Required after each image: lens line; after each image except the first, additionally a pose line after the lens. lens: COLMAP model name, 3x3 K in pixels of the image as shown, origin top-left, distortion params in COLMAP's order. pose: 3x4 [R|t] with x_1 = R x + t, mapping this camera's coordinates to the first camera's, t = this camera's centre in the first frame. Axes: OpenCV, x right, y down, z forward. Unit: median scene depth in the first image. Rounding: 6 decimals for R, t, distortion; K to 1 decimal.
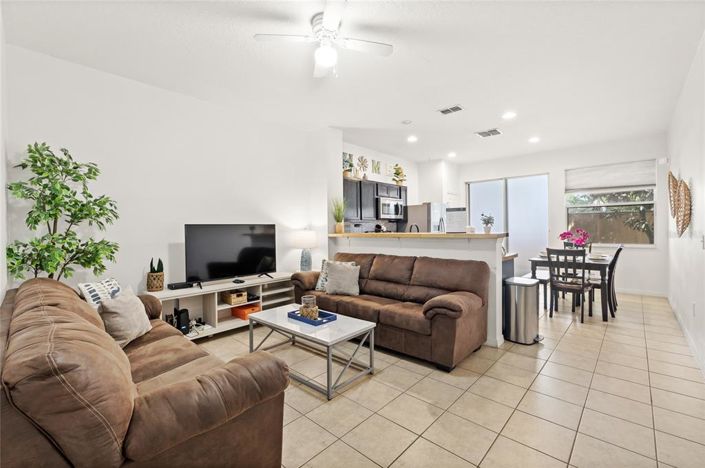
lens RADIAL K [[299.4, 0, 351.5], [0, 299.4, 231.6], [0, 0, 1]] dist [-0.000392, 0.000240]
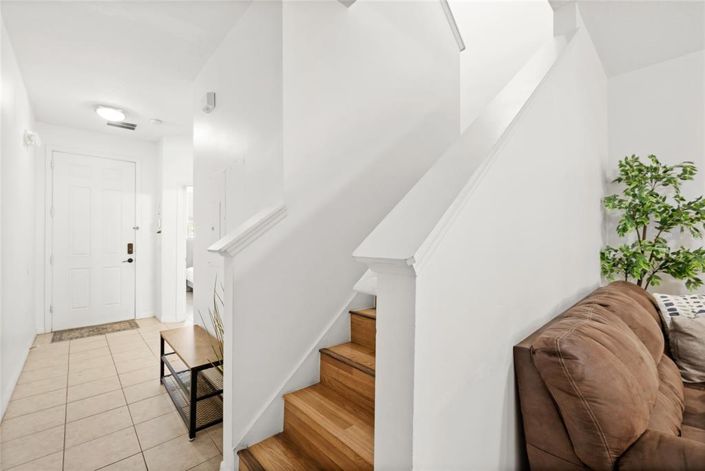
lens RADIAL K [[299.4, 0, 351.5], [0, 299.4, 235.6], [0, 0, 1]] dist [-0.000392, 0.000240]
pose [[-0.072660, -0.000872, -0.997356, 0.101076], [-0.006717, 0.999977, -0.000385, -0.003486], [0.997334, 0.006671, -0.072664, 0.082962]]
